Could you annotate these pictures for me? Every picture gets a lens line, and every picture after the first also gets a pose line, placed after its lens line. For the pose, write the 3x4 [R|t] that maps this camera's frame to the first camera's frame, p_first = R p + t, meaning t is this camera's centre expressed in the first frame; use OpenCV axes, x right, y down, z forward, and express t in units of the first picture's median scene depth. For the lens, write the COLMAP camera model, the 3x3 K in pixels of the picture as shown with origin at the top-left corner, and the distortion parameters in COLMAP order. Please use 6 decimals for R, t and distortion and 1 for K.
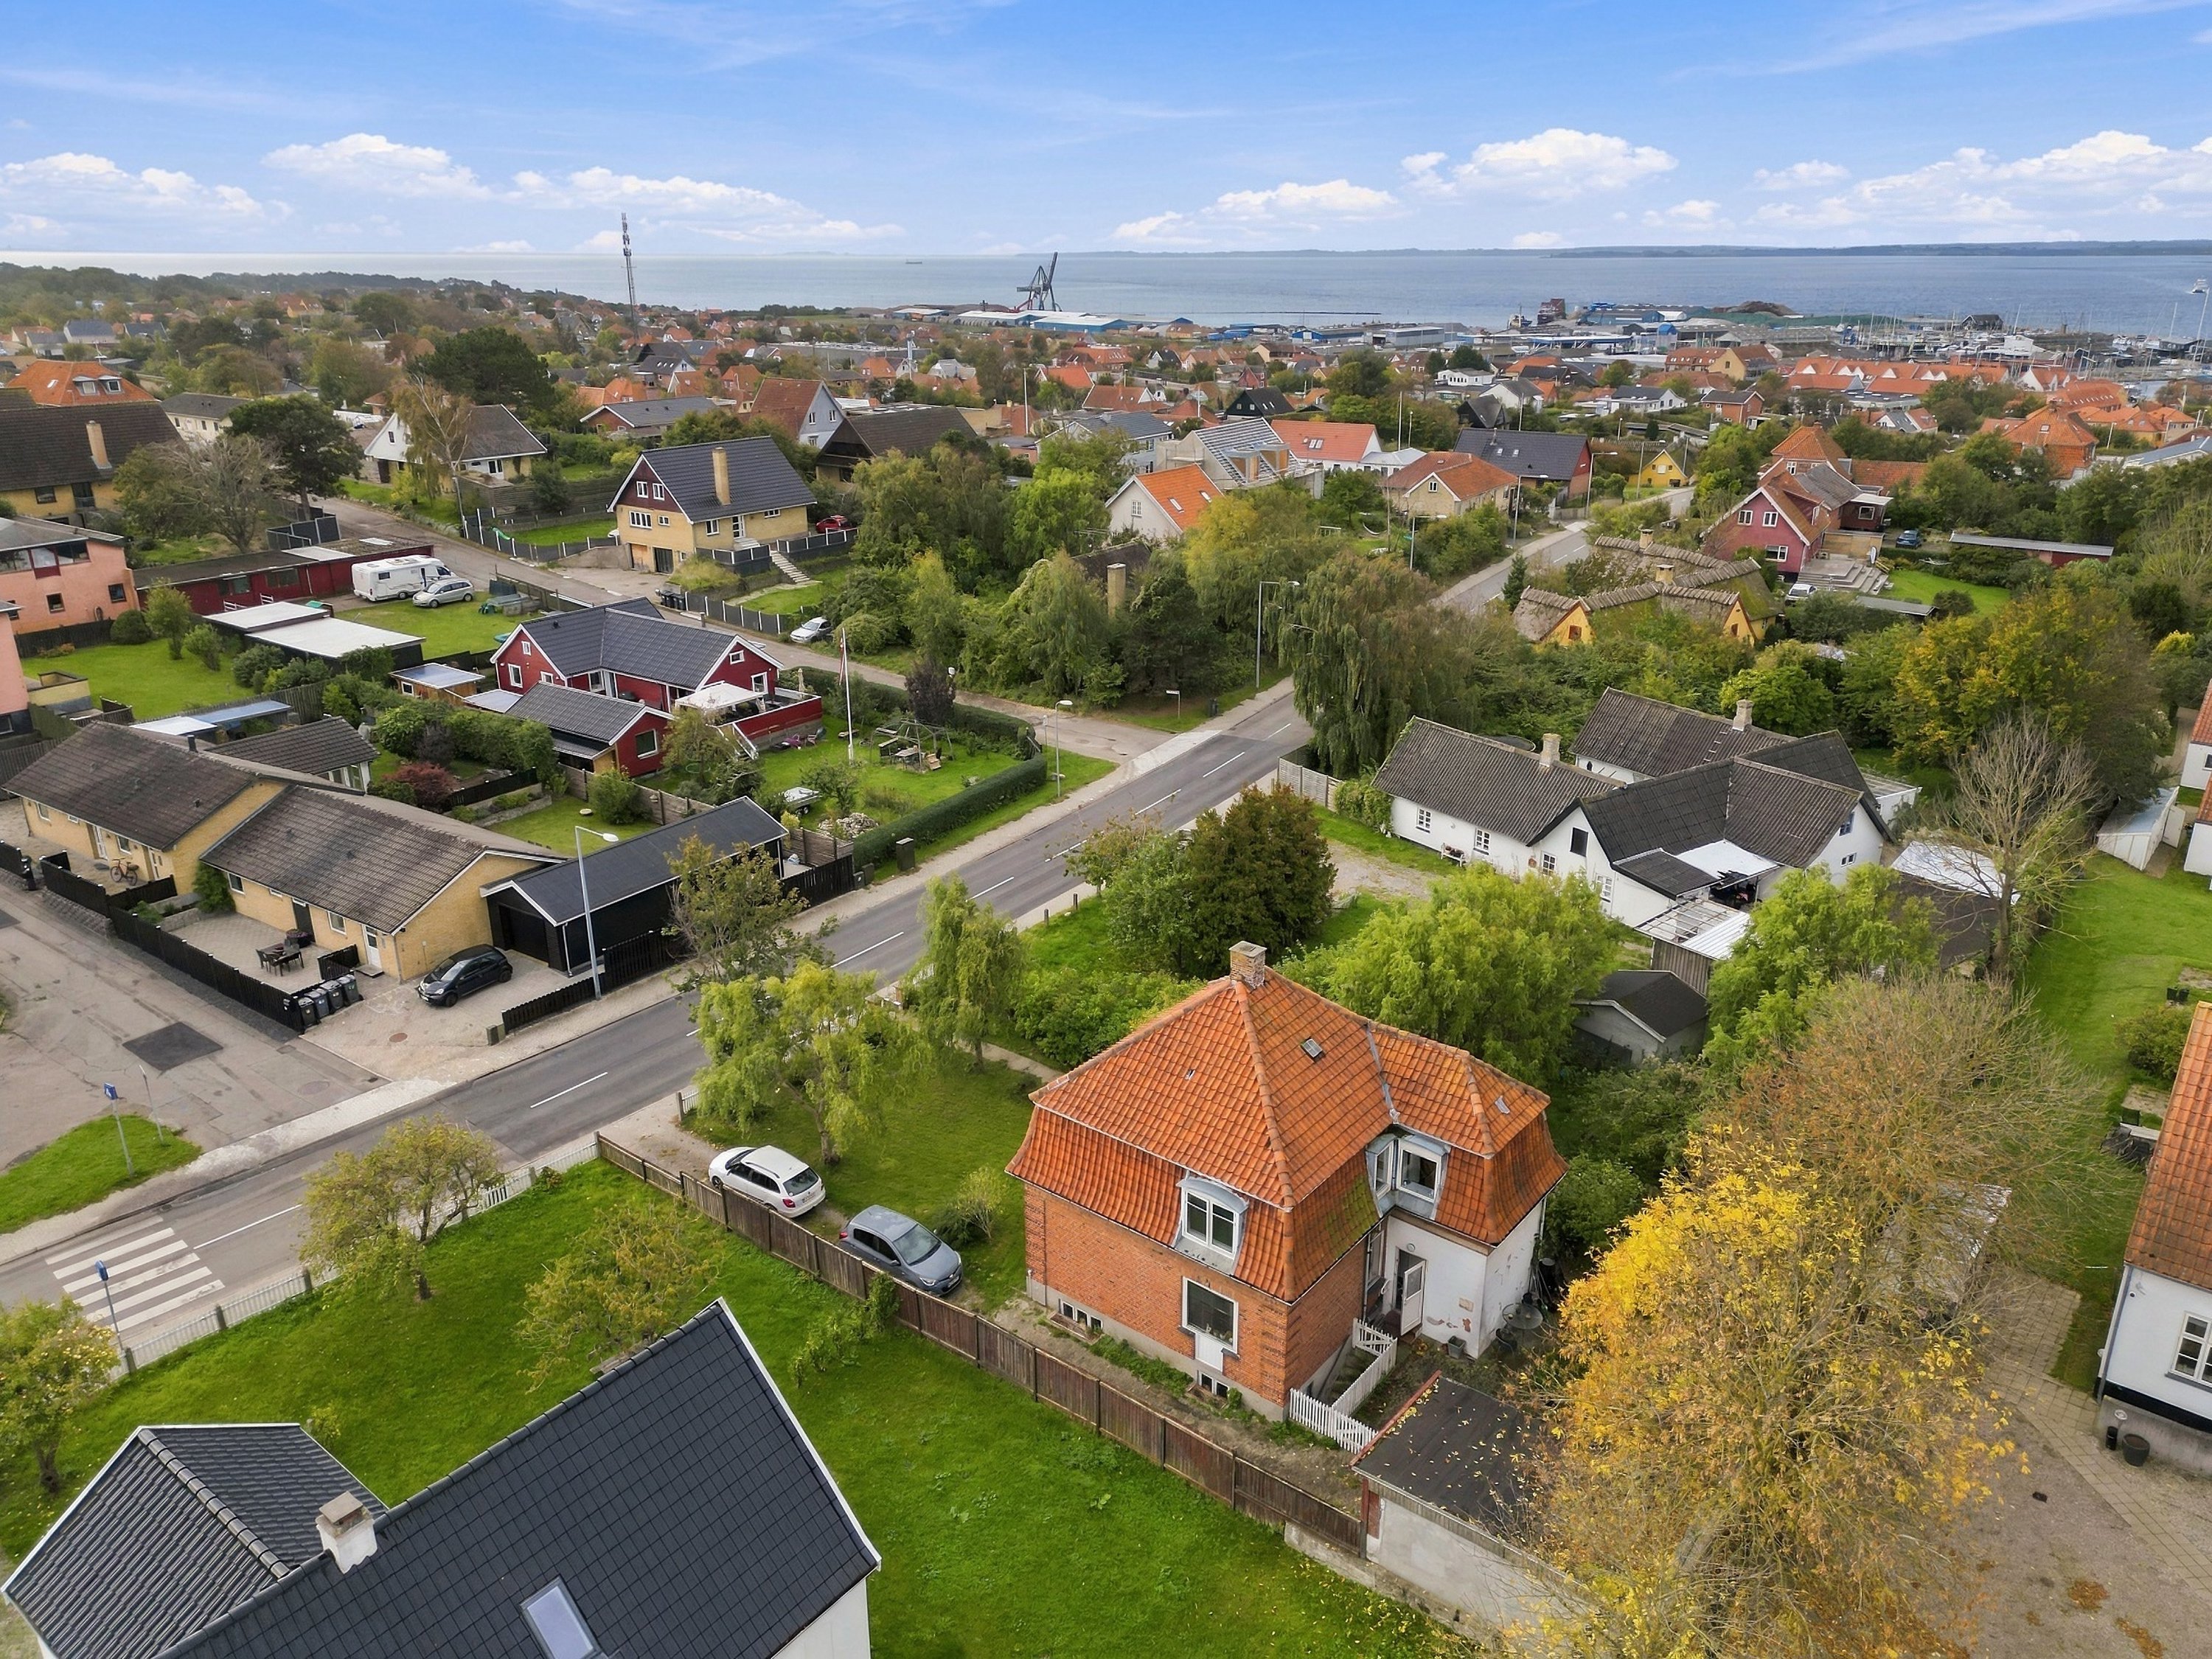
lens RADIAL K [[1544.7, 0, 1113.0], [0, 1544.7, 827.4], [0, 0, 1]] dist [0.098157, -0.112288]
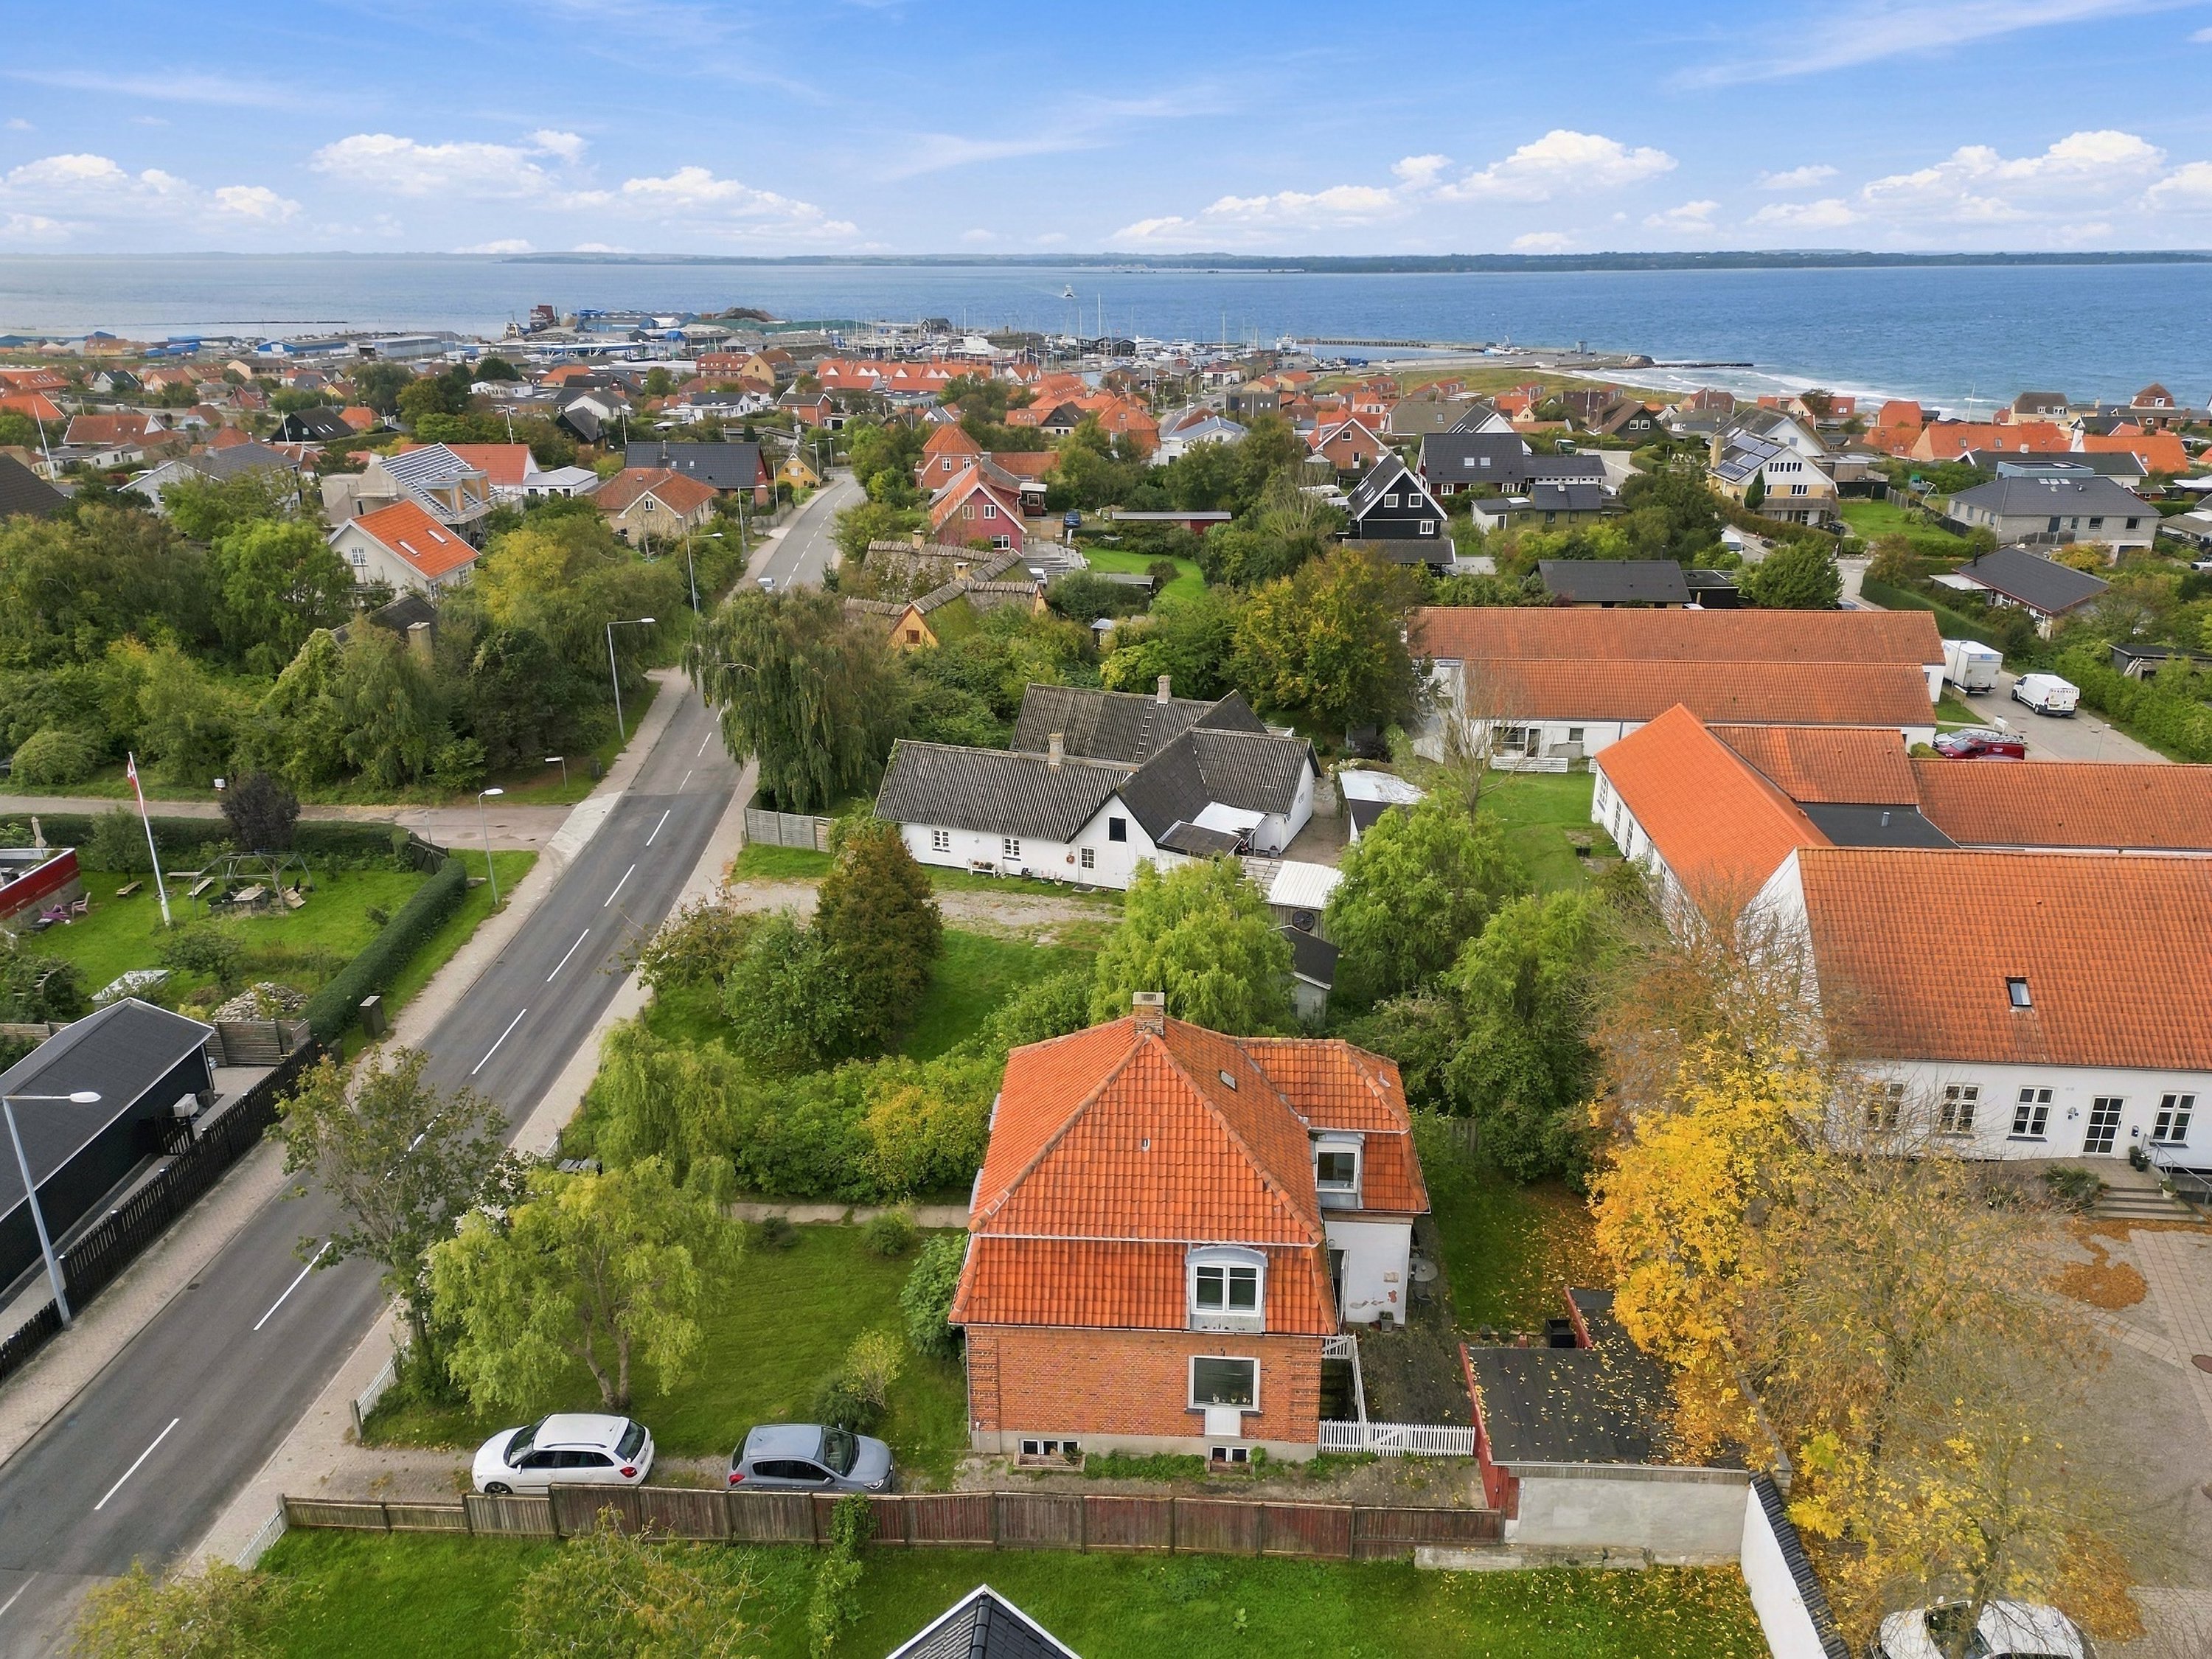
lens RADIAL K [[1544.7, 0, 1113.0], [0, 1544.7, 827.4], [0, 0, 1]] dist [0.098157, -0.112288]
pose [[0.819054, -0.198936, 0.538122, -0.228991], [0.200918, 0.978020, 0.055751, -0.044339], [-0.537385, 0.062456, 0.841021, 0.113002]]
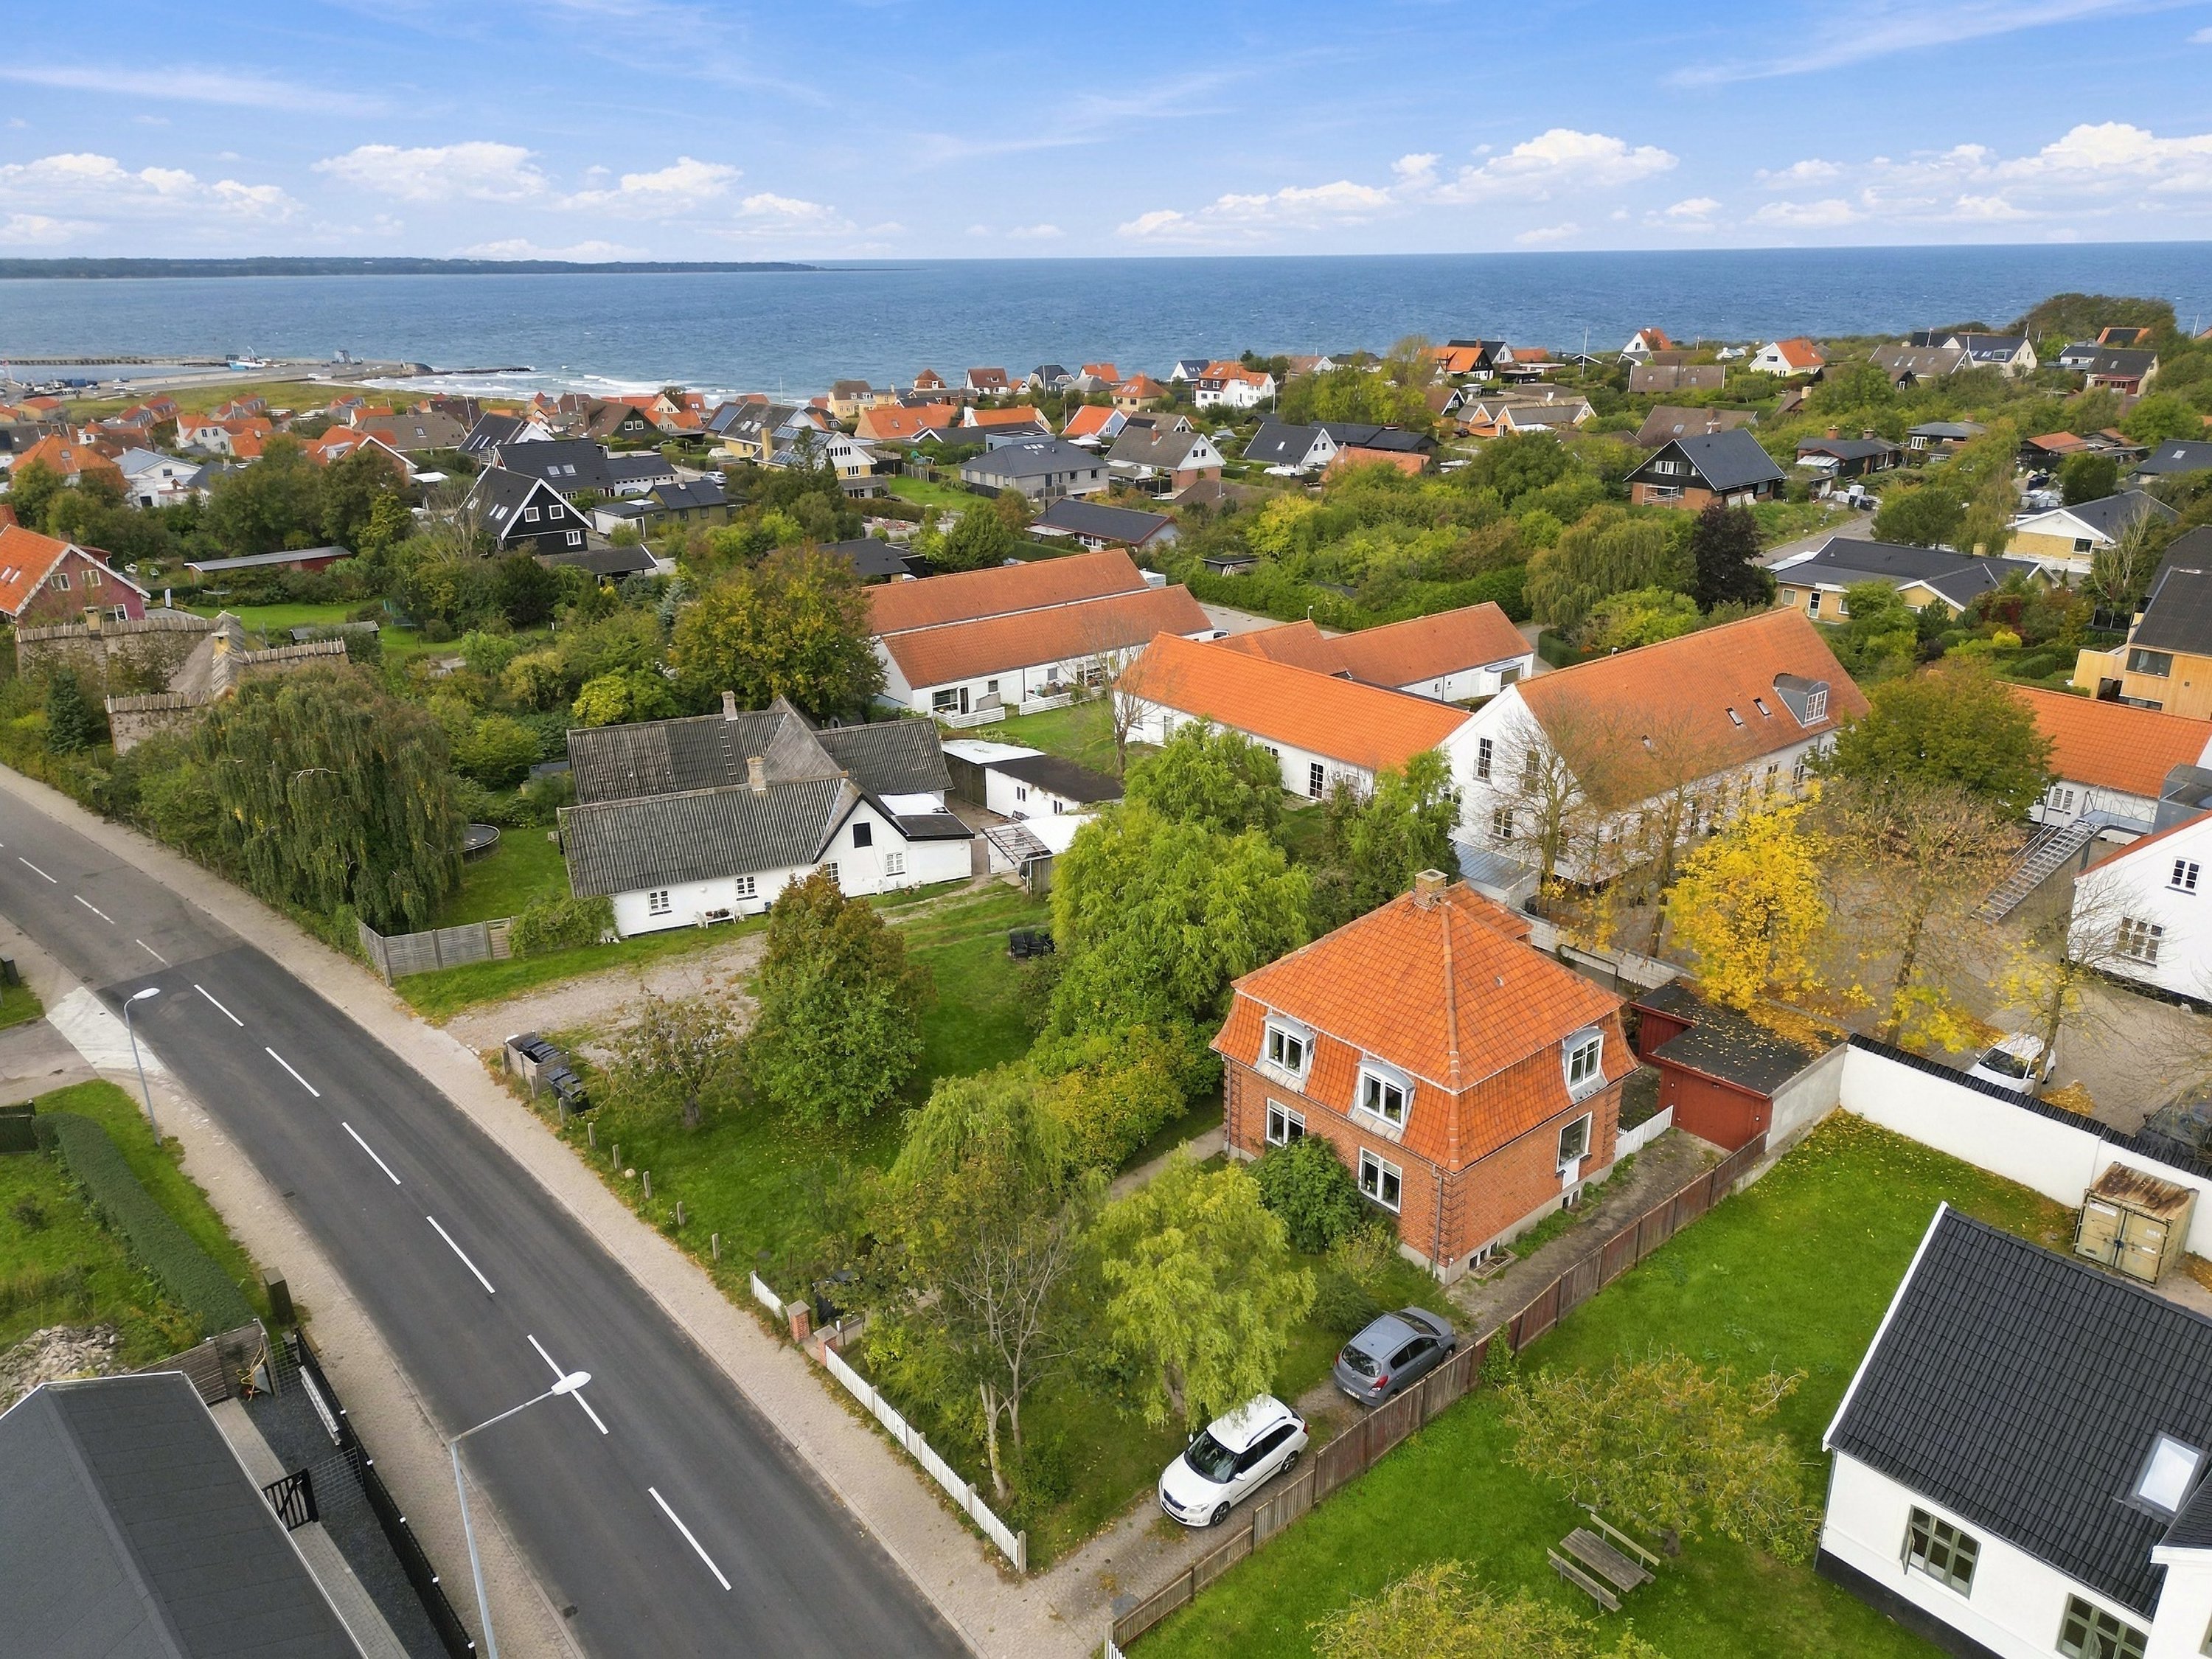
lens RADIAL K [[1544.7, 0, 1113.0], [0, 1544.7, 827.4], [0, 0, 1]] dist [0.098157, -0.112288]
pose [[0.191625, -0.339169, 0.921002, -0.540805], [0.347605, 0.901020, 0.259487, -0.178947], [-0.917851, 0.270420, 0.290555, 0.476343]]
